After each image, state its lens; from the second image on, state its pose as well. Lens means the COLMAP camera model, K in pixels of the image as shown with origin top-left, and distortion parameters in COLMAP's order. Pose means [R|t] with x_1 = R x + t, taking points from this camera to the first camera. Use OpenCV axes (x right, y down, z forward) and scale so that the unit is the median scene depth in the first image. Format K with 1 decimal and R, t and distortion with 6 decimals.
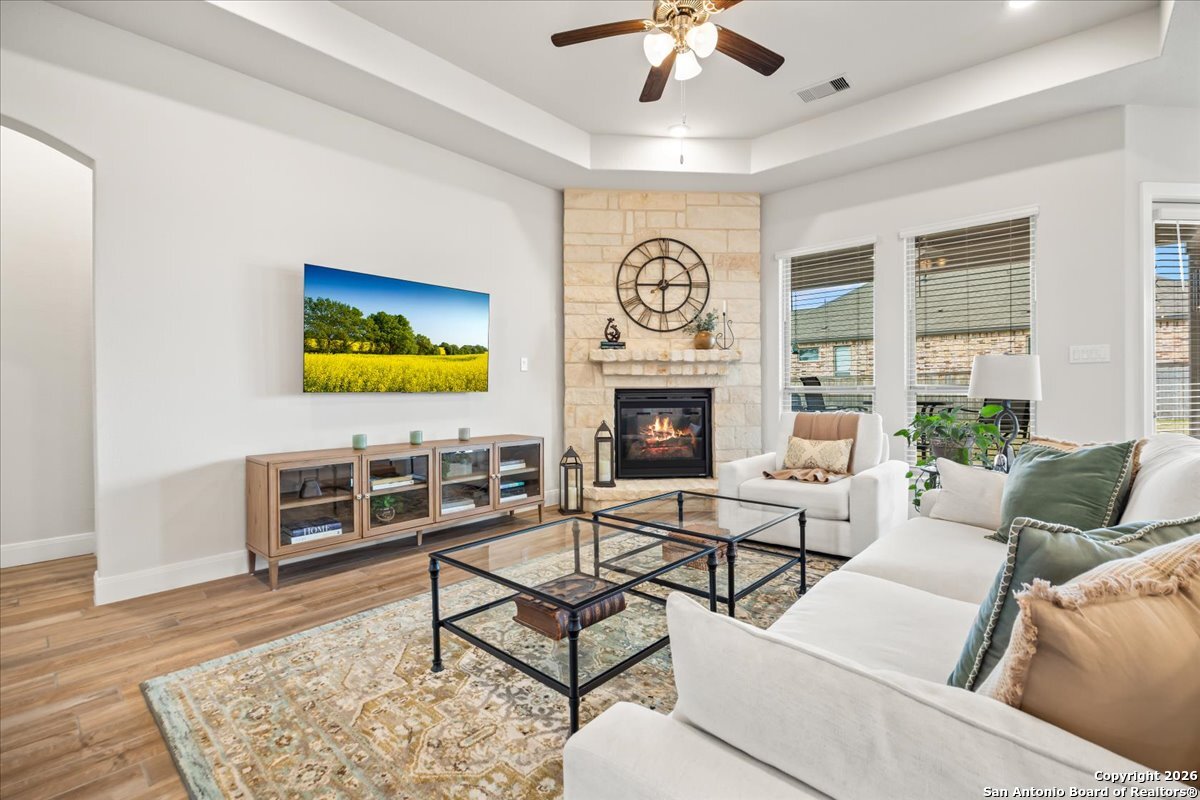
lens RADIAL K [[531.2, 0, 608.5], [0, 531.2, 393.3], [0, 0, 1]] dist [-0.002371, 0.000281]
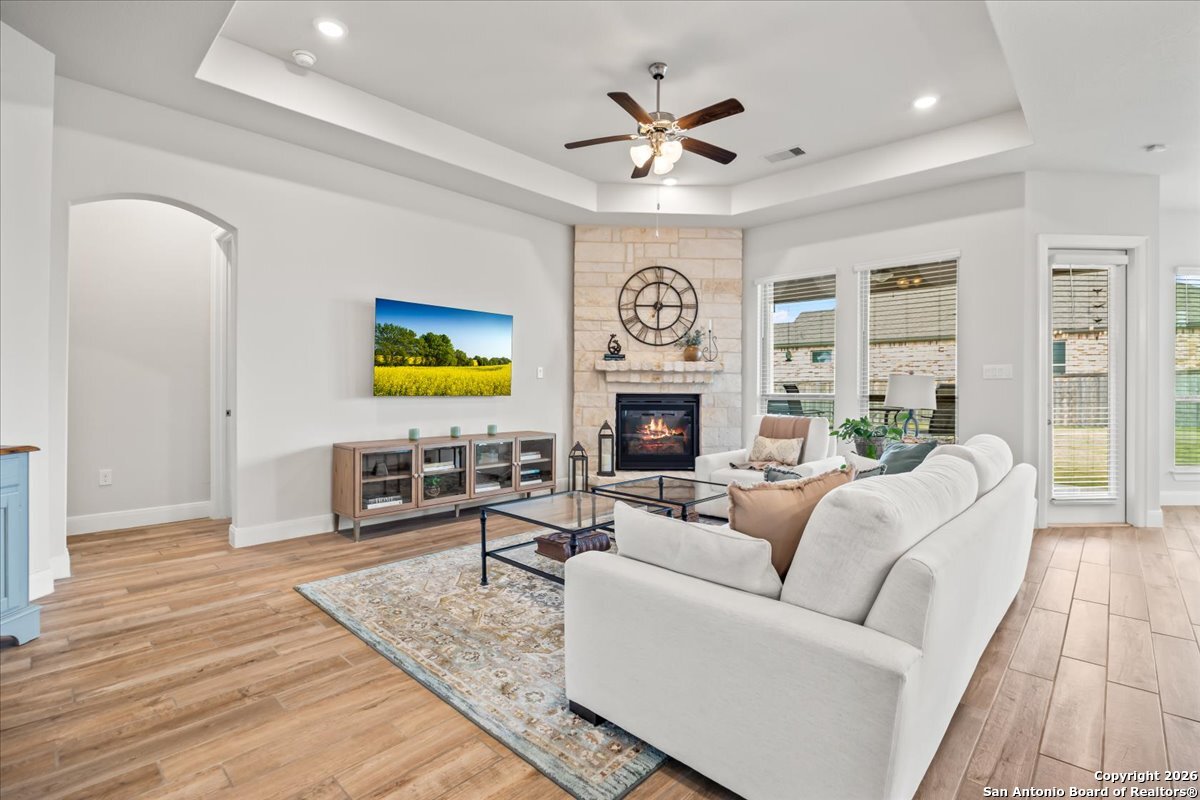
lens RADIAL K [[551.1, 0, 604.7], [0, 551.1, 397.2], [0, 0, 1]] dist [-0.001555, -0.000013]
pose [[0.999410, 0.012000, -0.032173, 0.032121], [-0.011704, 0.999888, 0.009358, -0.014775], [0.032282, -0.008976, 0.999439, -0.279233]]
